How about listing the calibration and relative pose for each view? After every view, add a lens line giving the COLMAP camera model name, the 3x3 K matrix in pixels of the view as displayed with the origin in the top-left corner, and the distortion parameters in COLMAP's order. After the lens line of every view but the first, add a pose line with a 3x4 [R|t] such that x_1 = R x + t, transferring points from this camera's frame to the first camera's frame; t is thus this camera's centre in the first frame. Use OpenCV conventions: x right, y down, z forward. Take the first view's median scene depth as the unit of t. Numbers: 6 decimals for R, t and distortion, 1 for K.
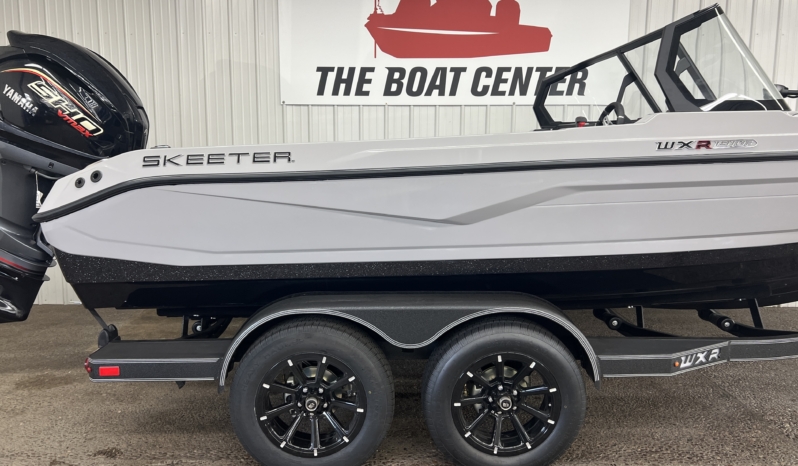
lens RADIAL K [[619.1, 0, 396.9], [0, 619.1, 228.4], [0, 0, 1]] dist [0.078109, -0.097617]
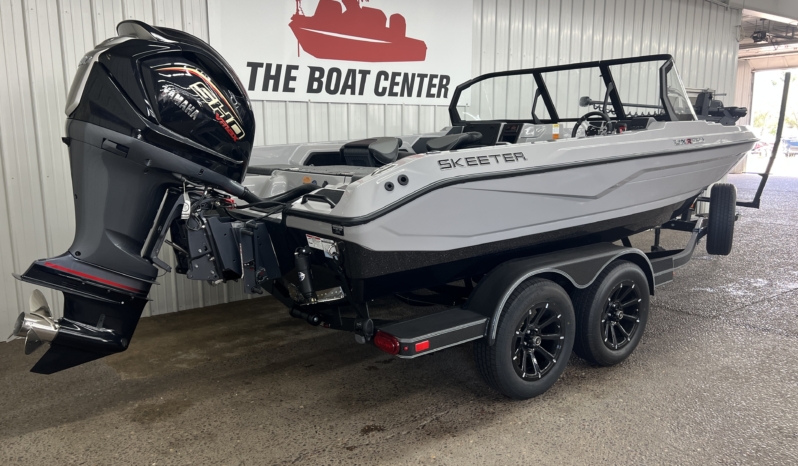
lens RADIAL K [[621.2, 0, 389.0], [0, 621.2, 232.8], [0, 0, 1]] dist [0.094414, -0.110682]
pose [[0.801175, -0.102753, 0.589543, -0.570709], [0.082874, 0.994707, 0.060747, -0.027973], [-0.592664, 0.000189, 0.805450, 0.050899]]
